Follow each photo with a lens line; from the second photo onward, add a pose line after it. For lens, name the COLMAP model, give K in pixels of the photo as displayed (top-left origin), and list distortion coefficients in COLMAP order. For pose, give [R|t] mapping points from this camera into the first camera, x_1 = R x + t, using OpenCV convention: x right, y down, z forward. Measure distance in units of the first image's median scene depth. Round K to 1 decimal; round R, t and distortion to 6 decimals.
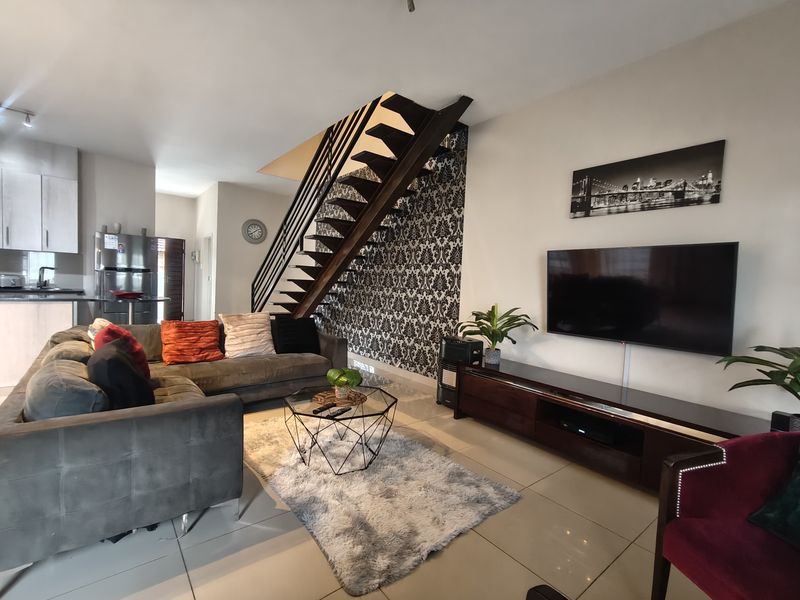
lens RADIAL K [[375.1, 0, 406.0], [0, 375.1, 303.3], [0, 0, 1]] dist [0.001427, 0.000174]
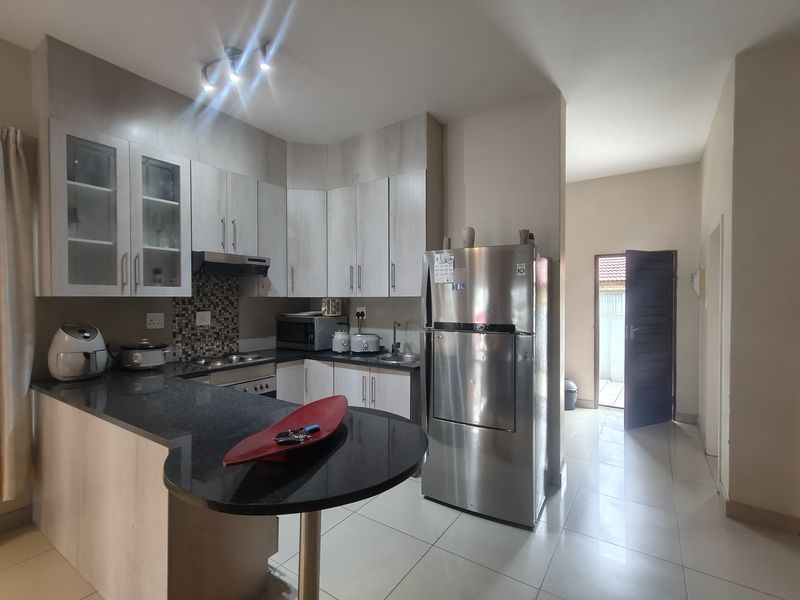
lens RADIAL K [[375.1, 0, 406.0], [0, 375.1, 303.3], [0, 0, 1]] dist [0.001427, 0.000174]
pose [[0.301842, -0.037100, -0.952636, -0.503409], [-0.042489, 0.997726, -0.052319, -0.130279], [0.952411, 0.056268, 0.299579, 1.164187]]
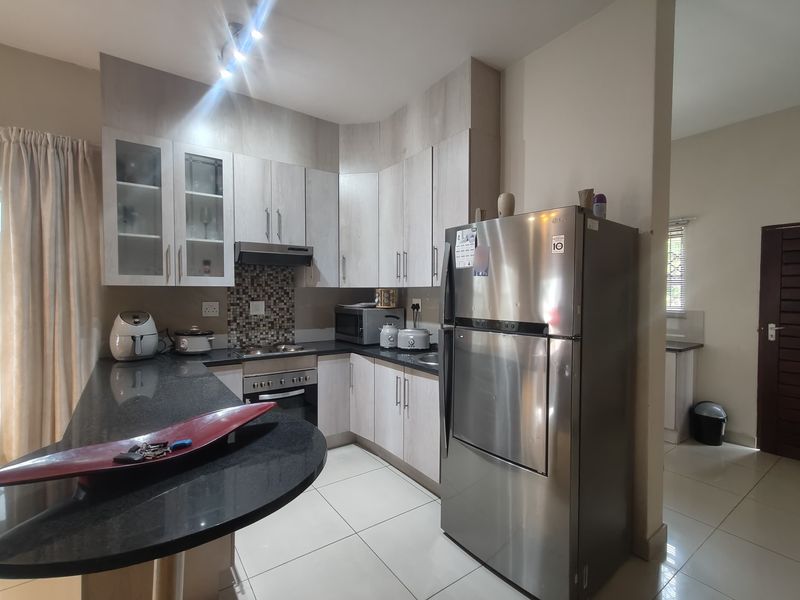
lens RADIAL K [[375.1, 0, 406.0], [0, 375.1, 303.3], [0, 0, 1]] dist [0.001427, 0.000174]
pose [[-0.054683, -0.018908, -0.998325, -0.572006], [-0.065099, 0.997761, -0.015332, -0.138305], [0.996379, 0.064152, -0.055792, 1.322982]]
